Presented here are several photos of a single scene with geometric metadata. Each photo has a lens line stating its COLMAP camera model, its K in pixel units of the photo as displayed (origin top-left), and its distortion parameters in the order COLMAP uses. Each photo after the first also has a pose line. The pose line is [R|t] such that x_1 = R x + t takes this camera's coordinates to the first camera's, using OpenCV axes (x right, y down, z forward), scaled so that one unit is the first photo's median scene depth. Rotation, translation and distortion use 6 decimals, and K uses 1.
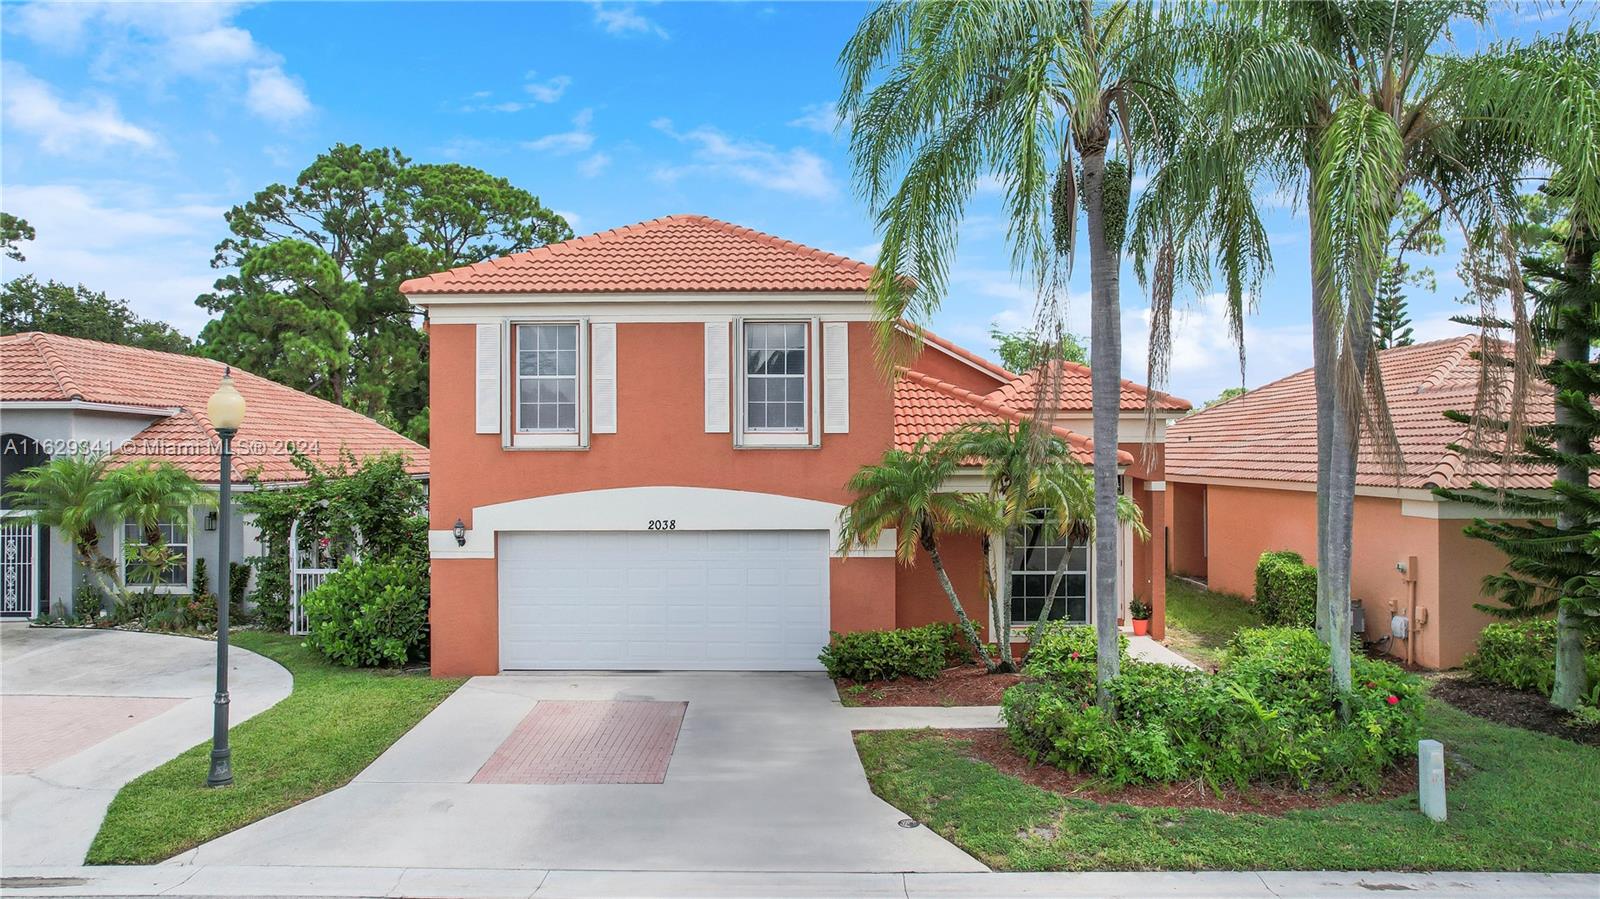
lens RADIAL K [[1048.4, 0, 815.7], [0, 1048.4, 447.9], [0, 0, 1]] dist [-0.082402, 0.065361]
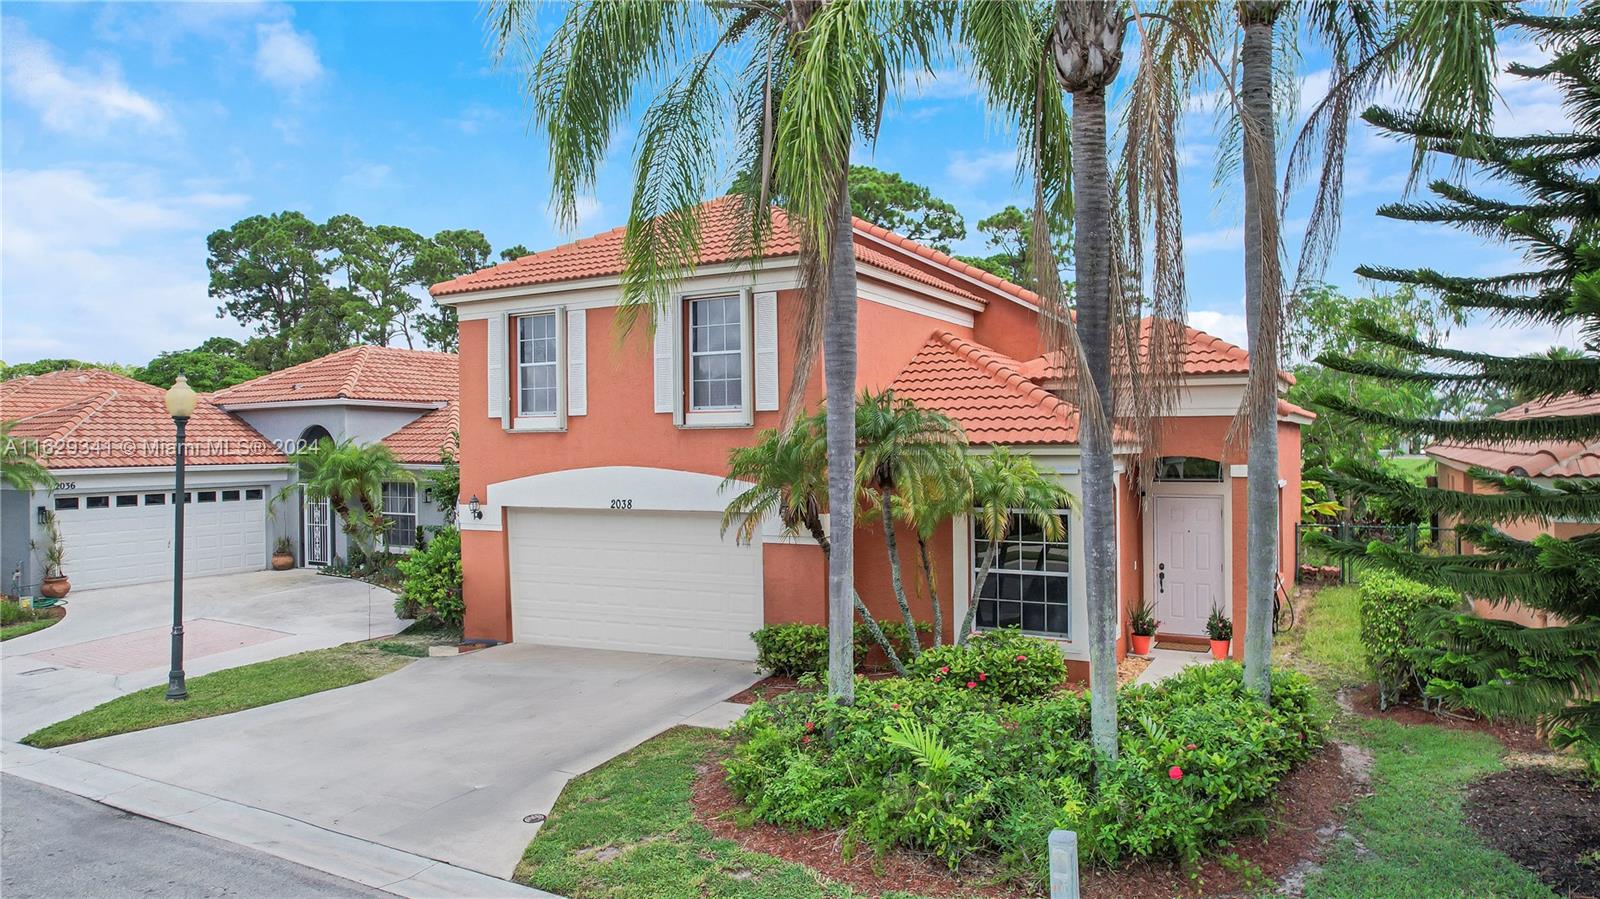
lens RADIAL K [[1048.4, 0, 815.7], [0, 1048.4, 447.9], [0, 0, 1]] dist [-0.082402, 0.065361]
pose [[0.877126, -0.003494, -0.480247, 0.508658], [0.009046, 0.999916, 0.009247, 0.011187], [0.480175, -0.012455, 0.877084, 0.197583]]
